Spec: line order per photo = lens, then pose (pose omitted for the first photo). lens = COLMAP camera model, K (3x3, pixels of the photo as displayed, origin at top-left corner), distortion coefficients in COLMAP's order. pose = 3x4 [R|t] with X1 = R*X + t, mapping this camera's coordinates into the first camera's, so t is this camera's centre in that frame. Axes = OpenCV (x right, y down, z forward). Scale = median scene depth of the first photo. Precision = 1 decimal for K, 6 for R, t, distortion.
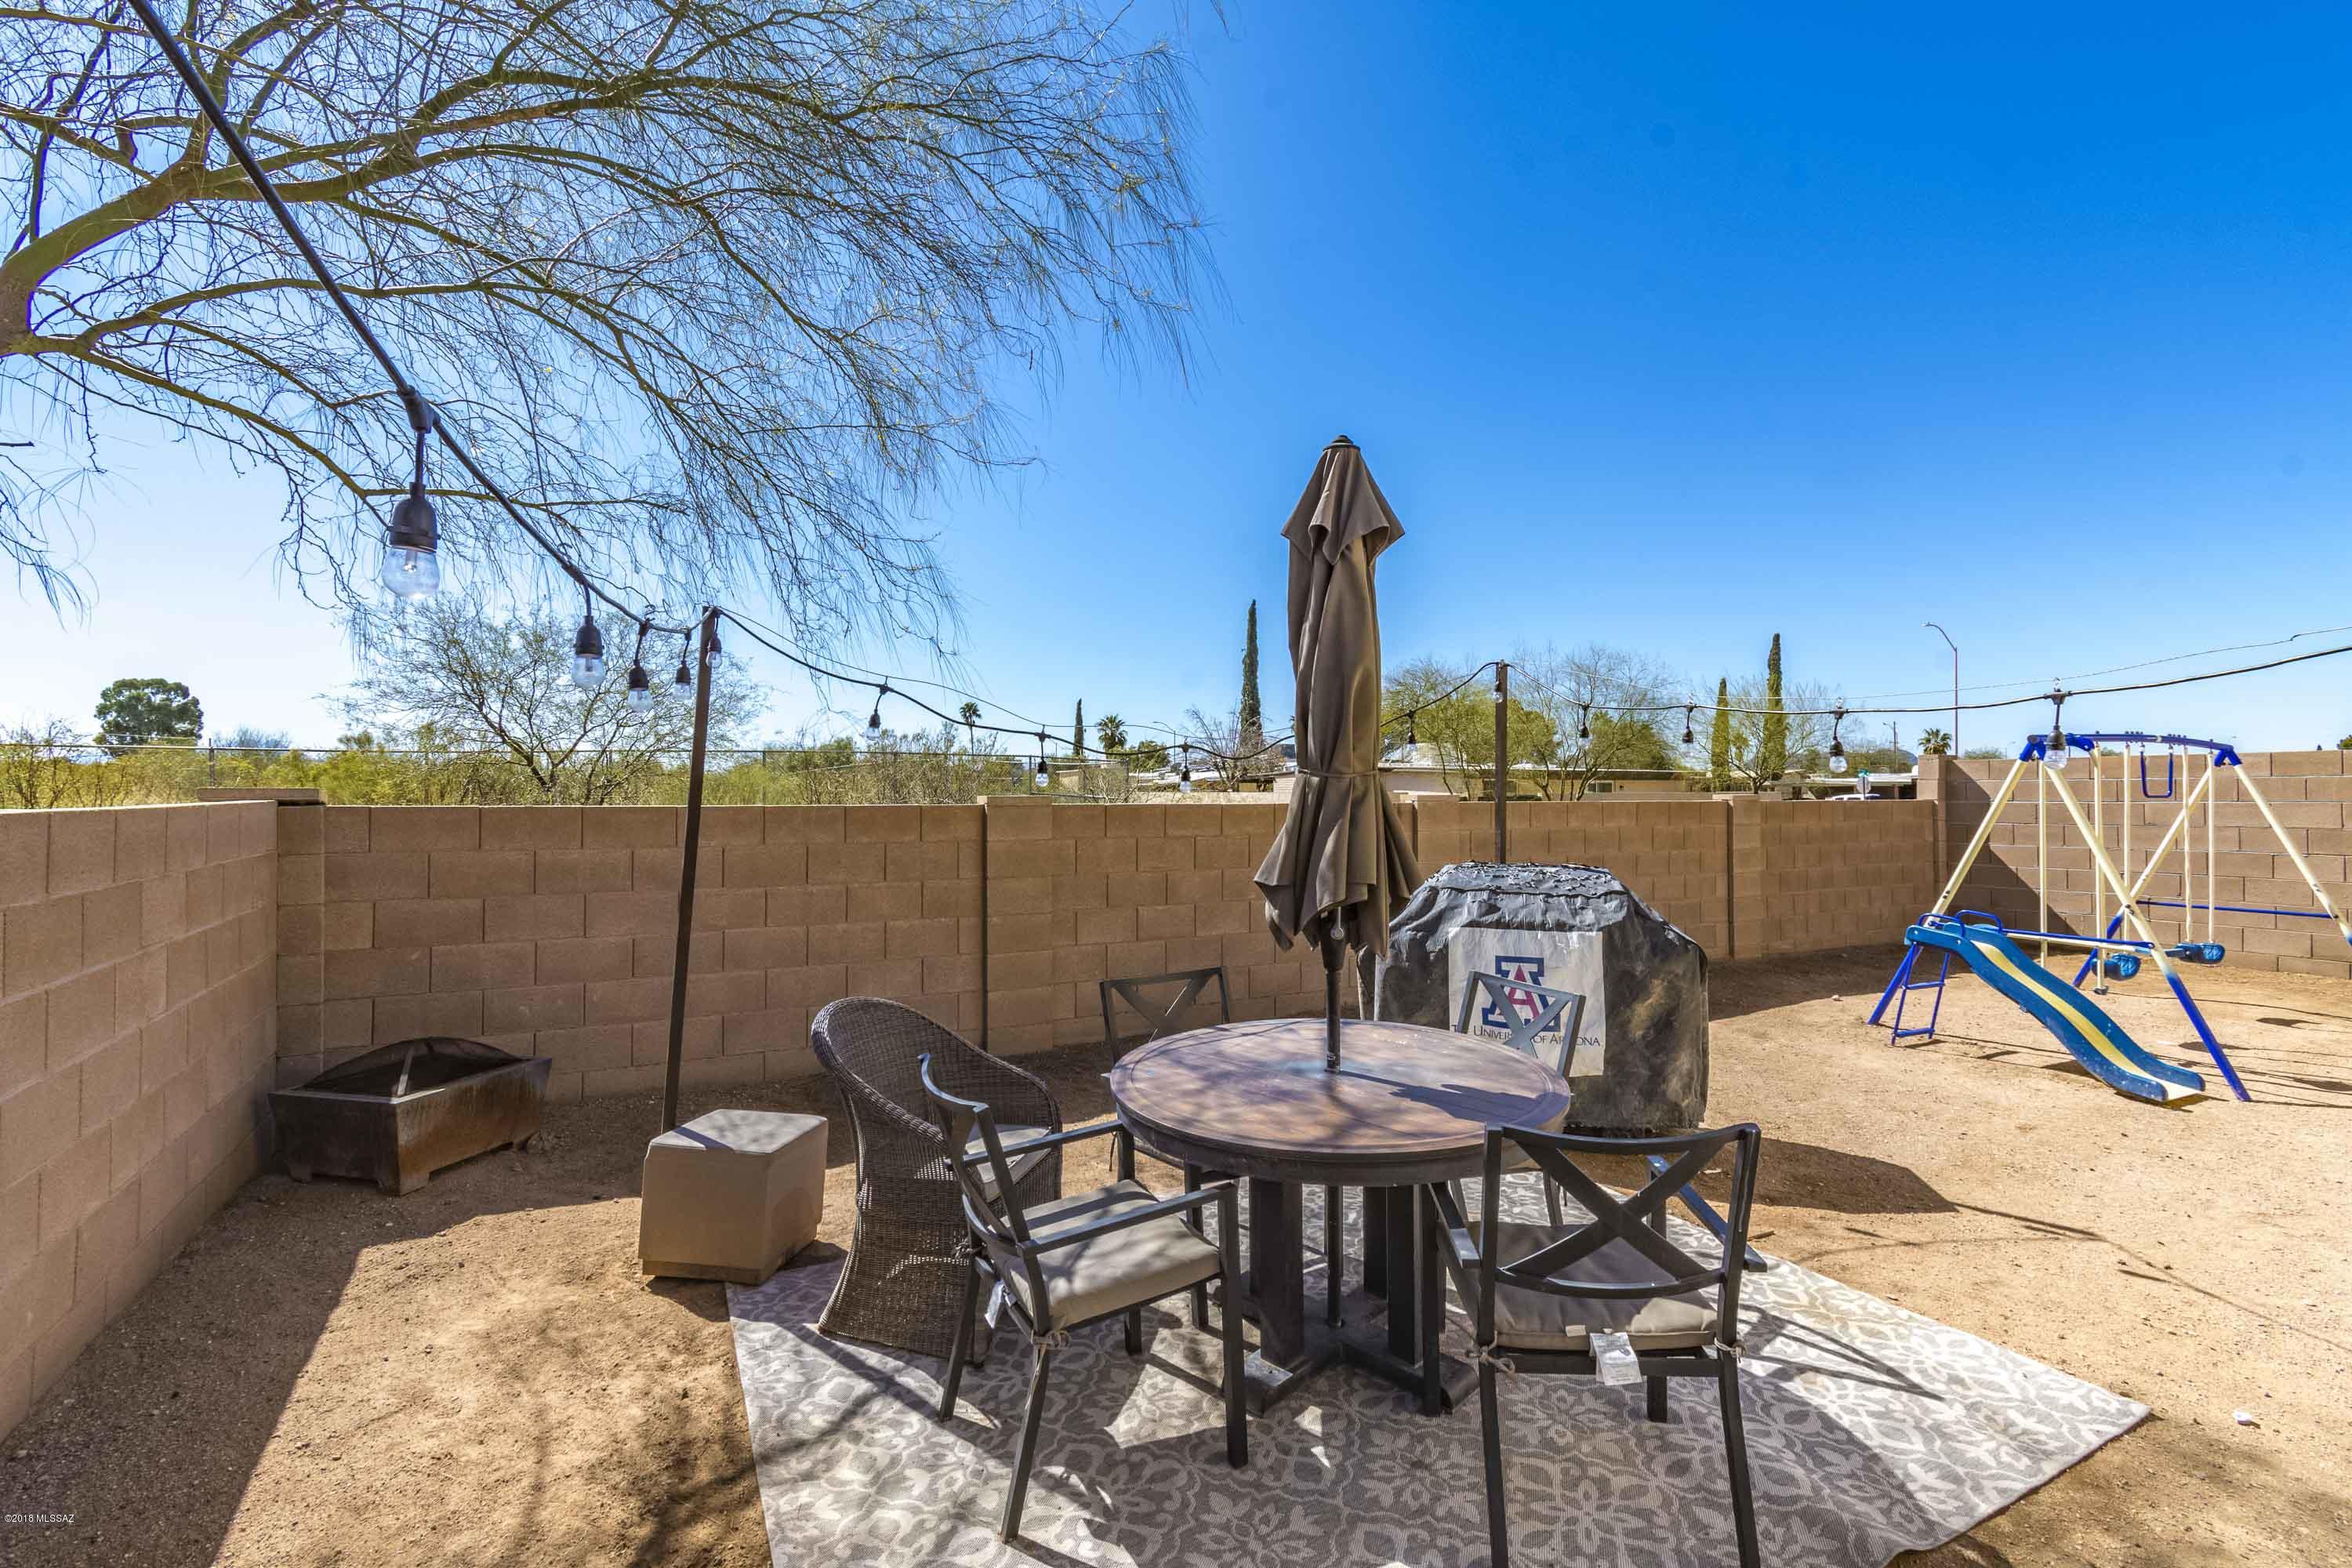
lens RADIAL K [[1039.5, 0, 1182.2], [0, 1039.5, 781.9], [0, 0, 1]] dist [0.003291, -0.001504]
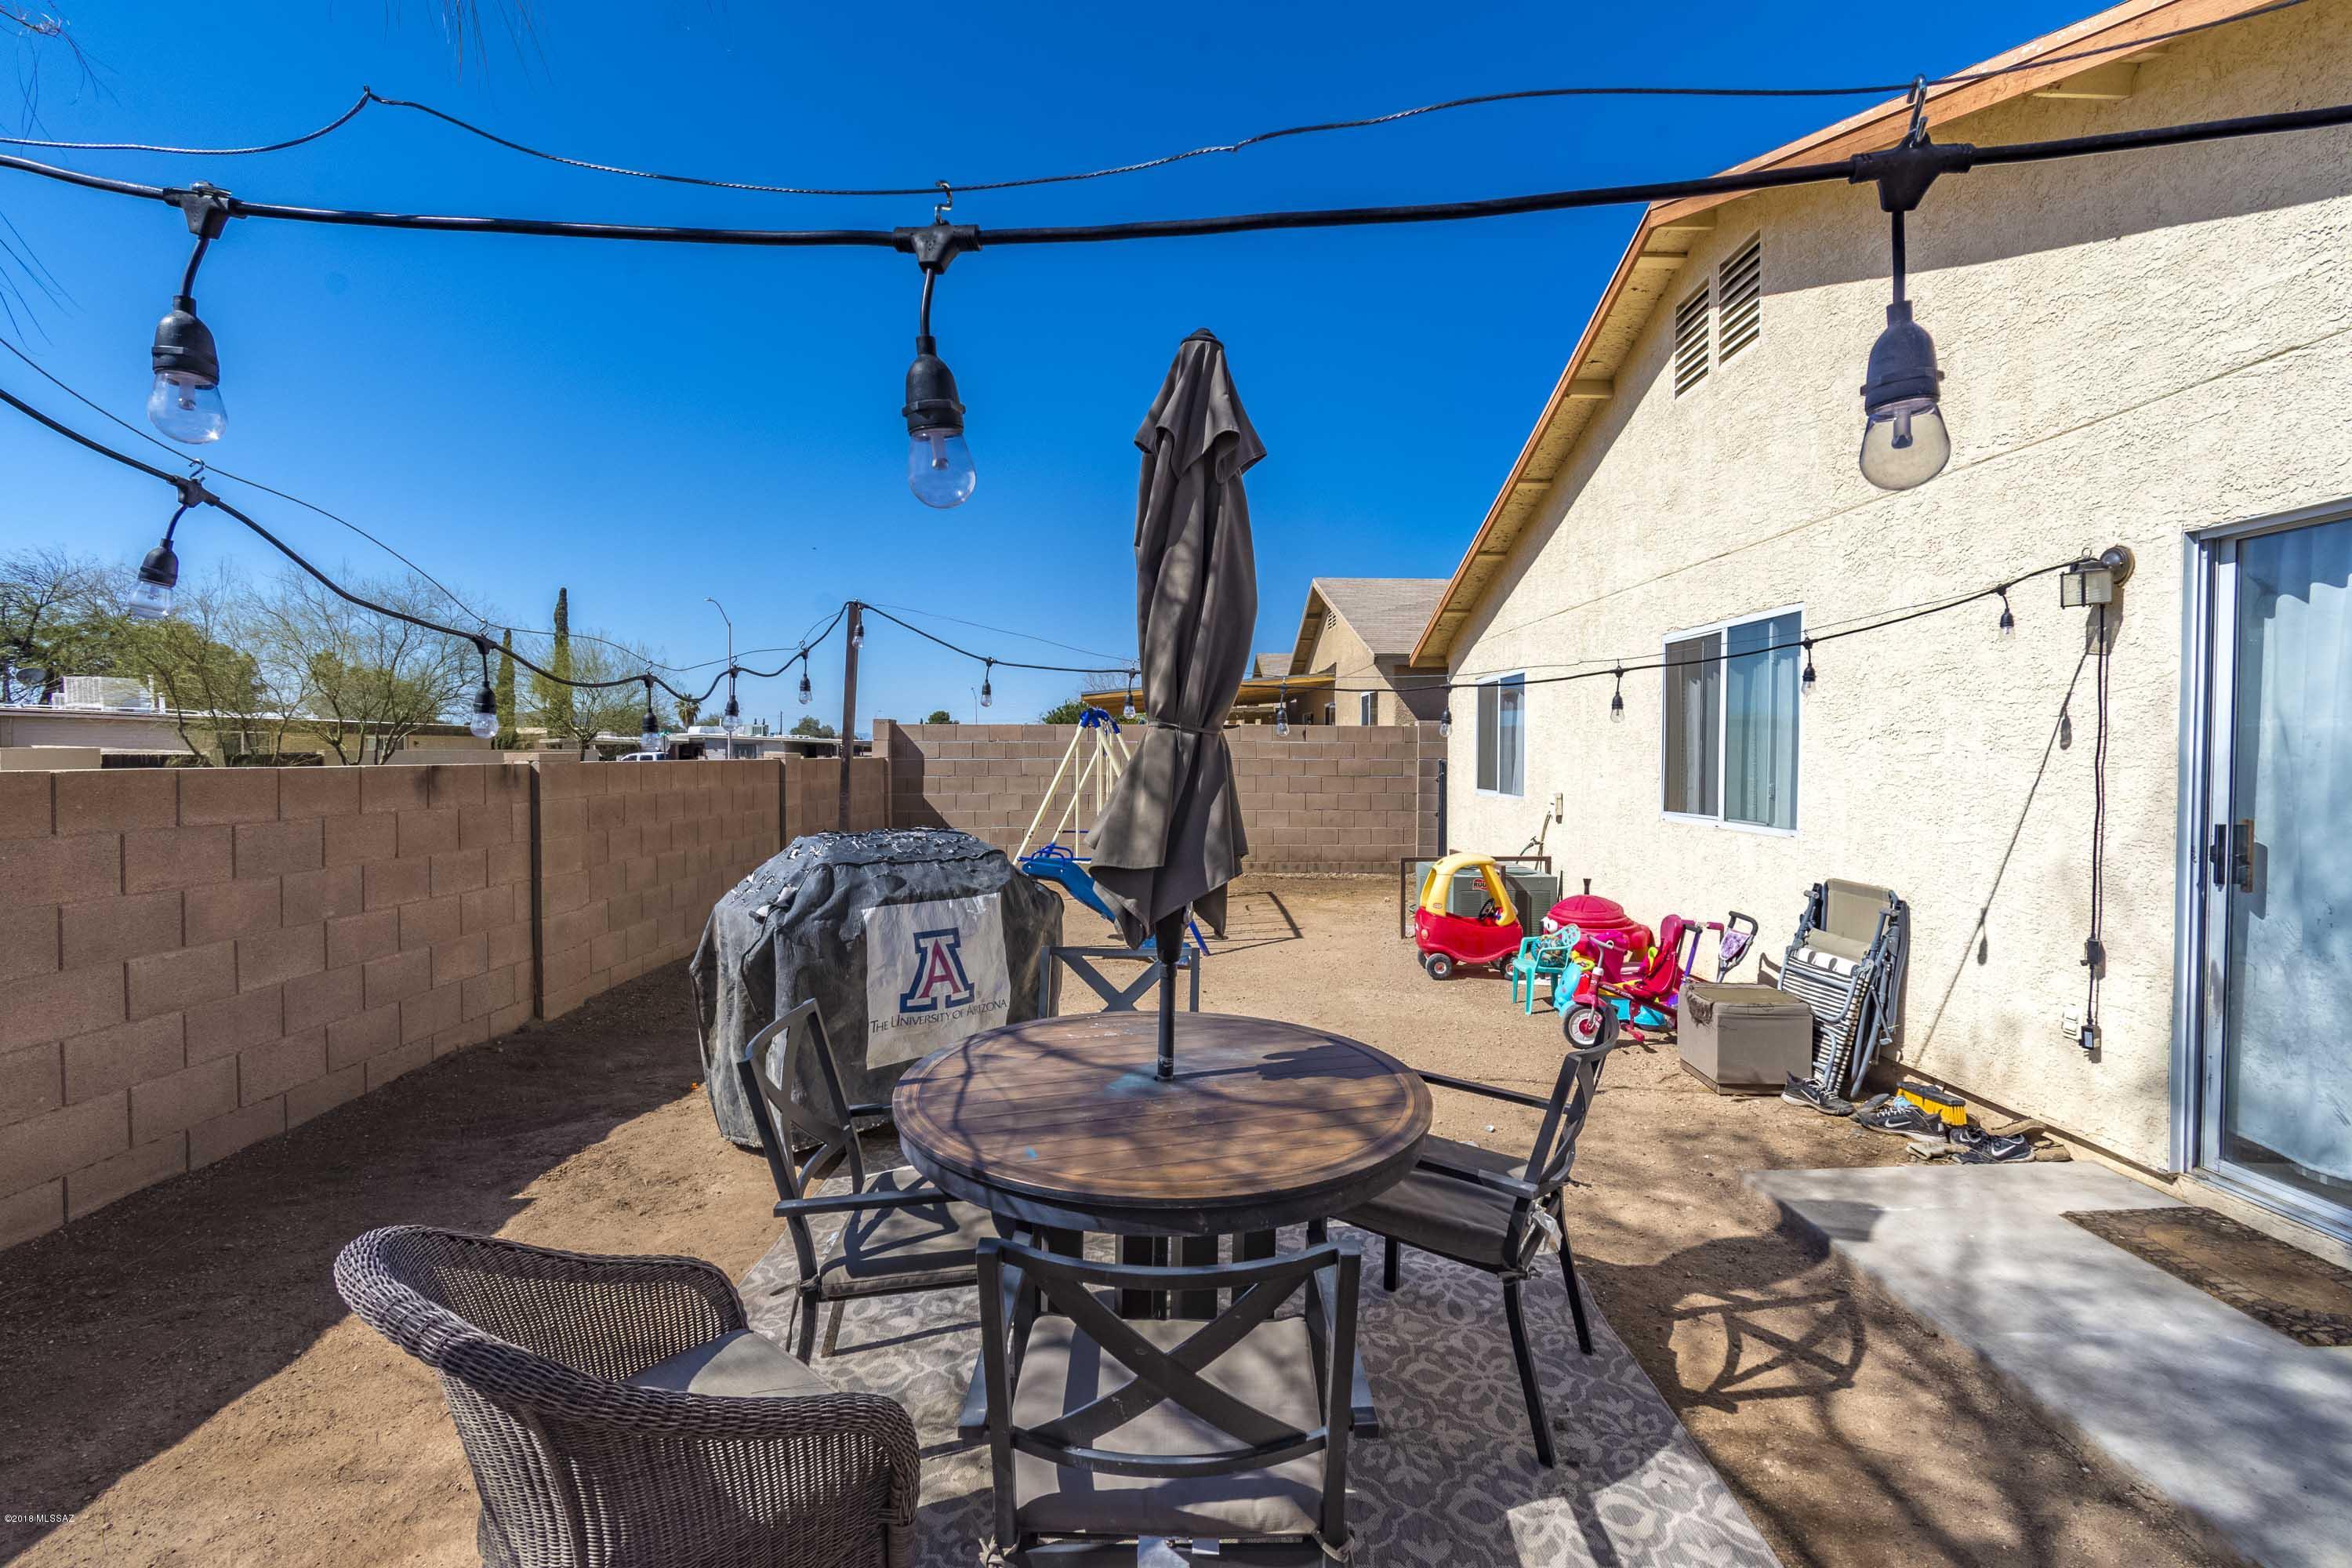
lens RADIAL K [[1040.4, 0, 1180.7], [0, 1040.4, 781.9], [0, 0, 1]] dist [0.002472, -0.000931]
pose [[0.468673, -0.023538, 0.883058, -0.385478], [-0.012053, 0.999382, 0.033035, 0.004345], [-0.883289, -0.026126, 0.468100, 0.386541]]
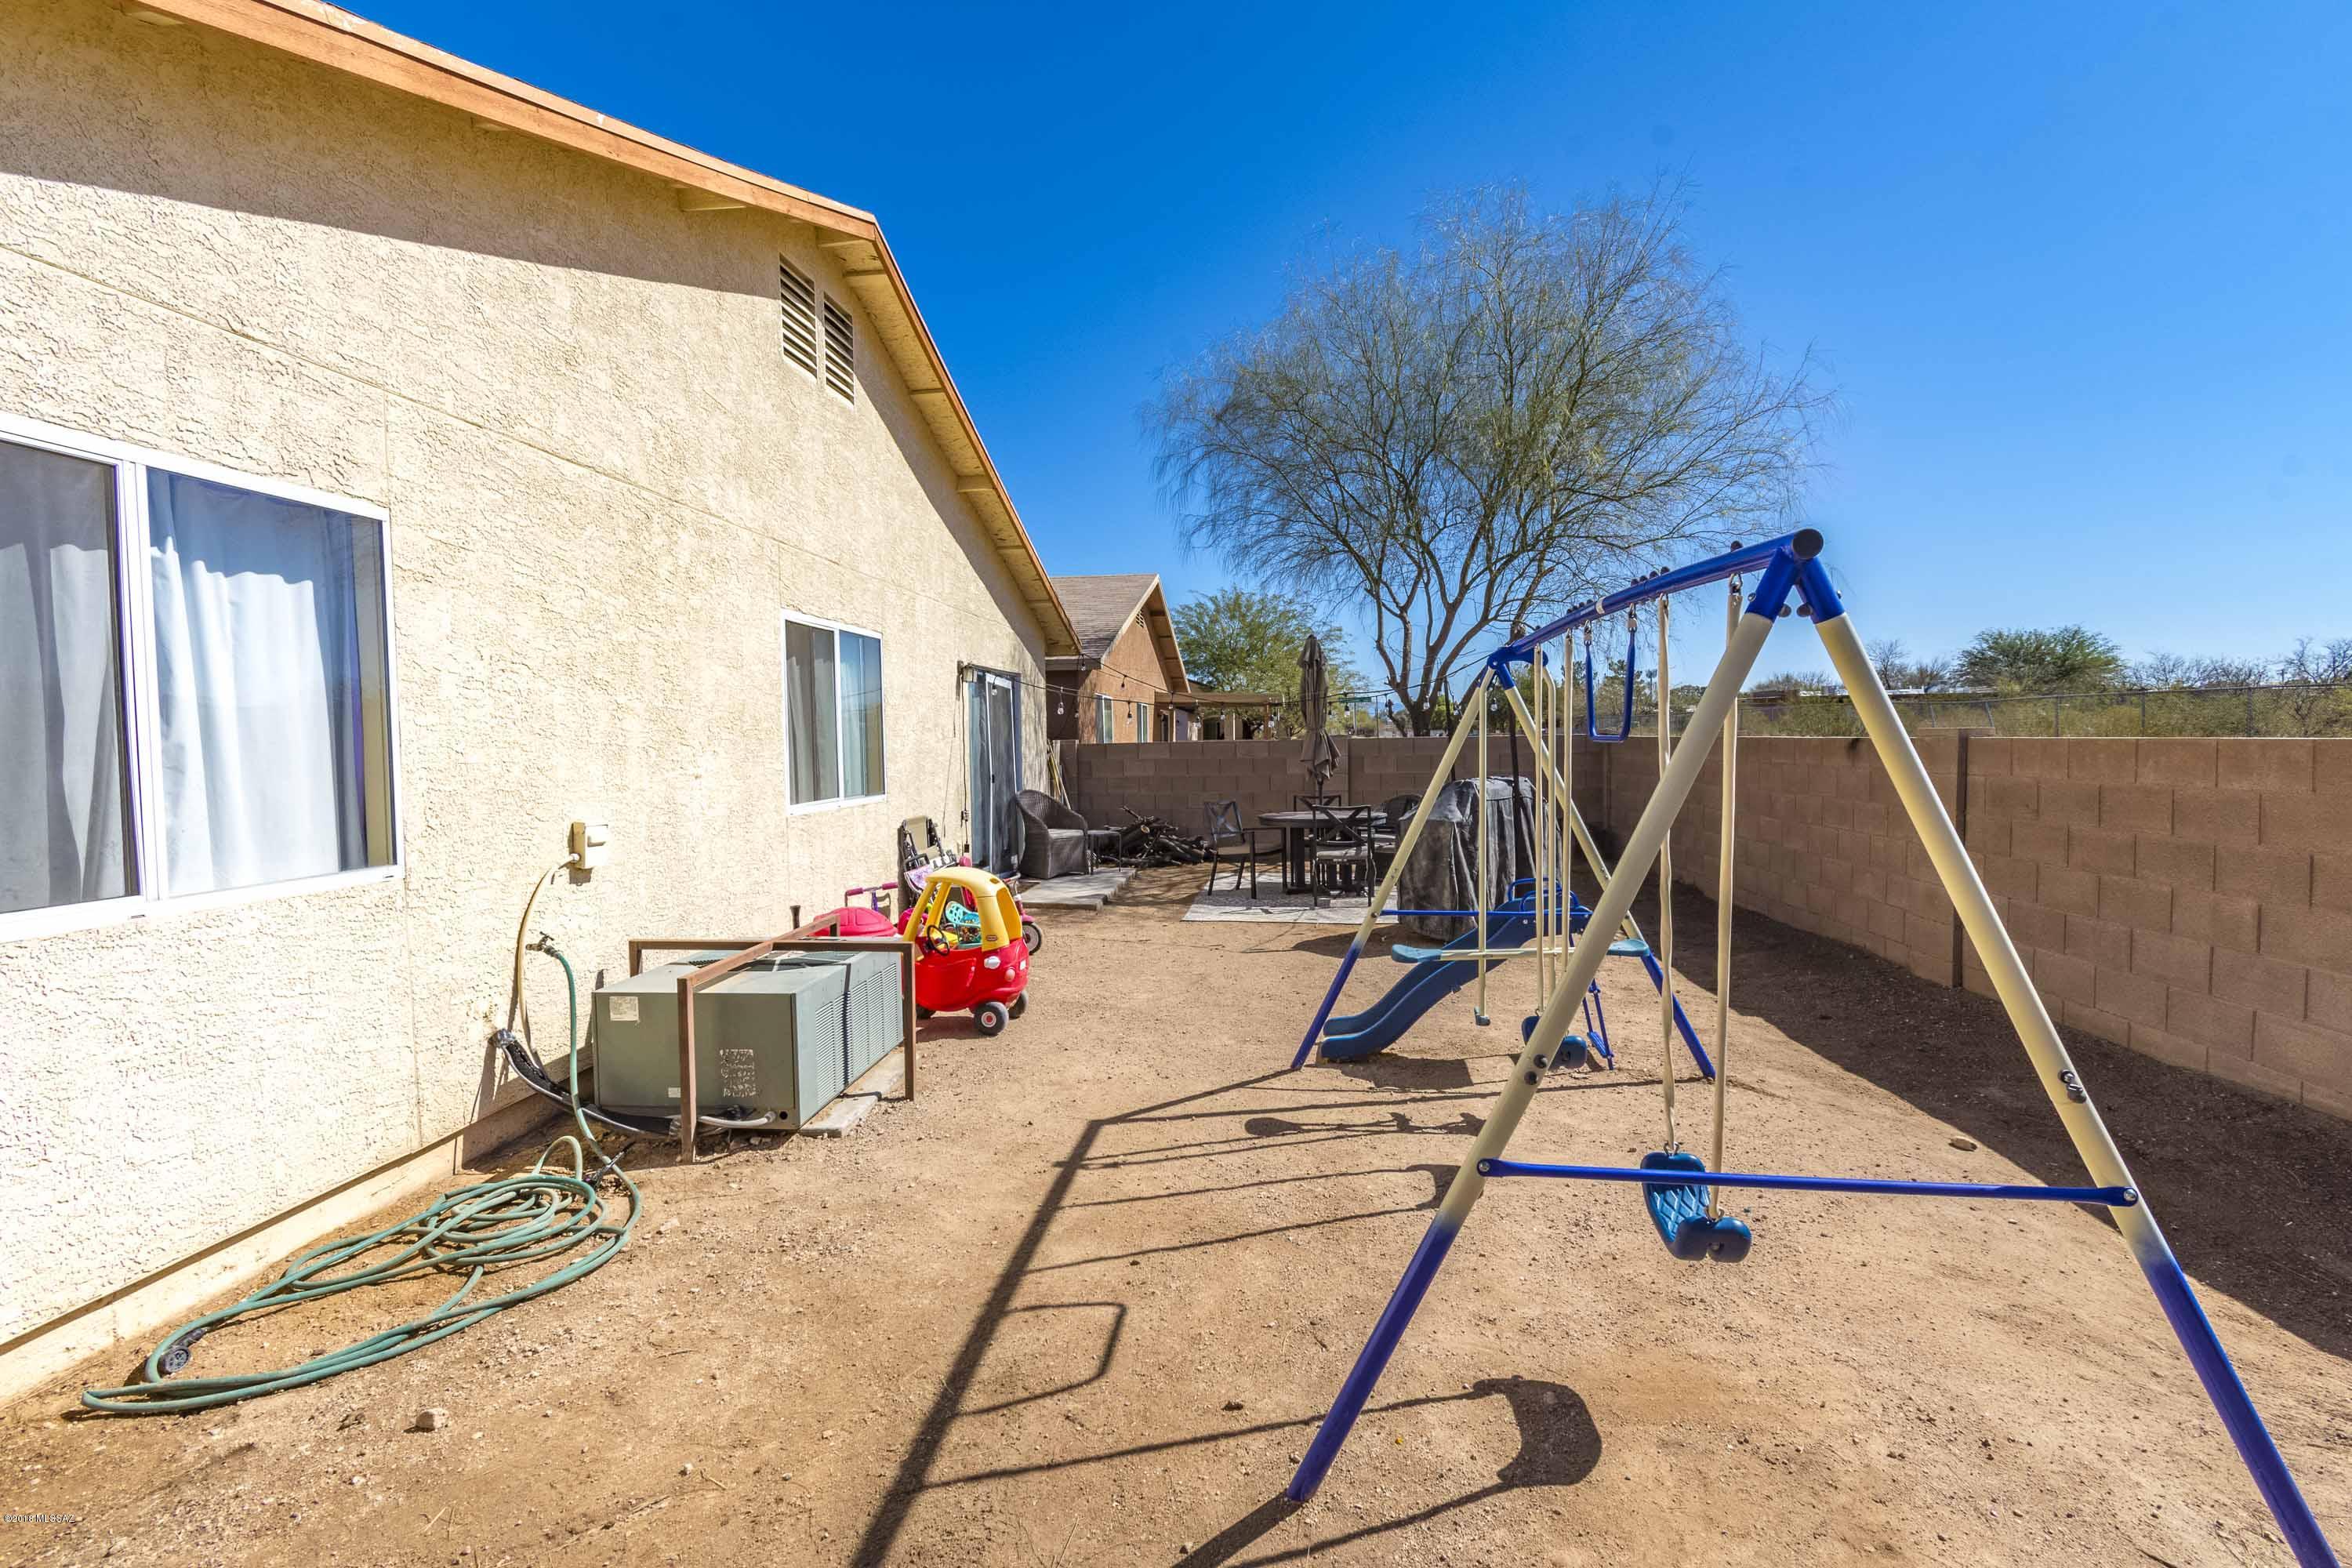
lens RADIAL K [[1040.4, 0, 1180.7], [0, 1040.4, 781.9], [0, 0, 1]] dist [0.002472, -0.000931]
pose [[-0.564623, 0.042577, -0.824250, 2.124165], [0.022553, 0.999092, 0.036160, 0.019550], [0.825040, 0.001828, -0.565071, 1.671531]]
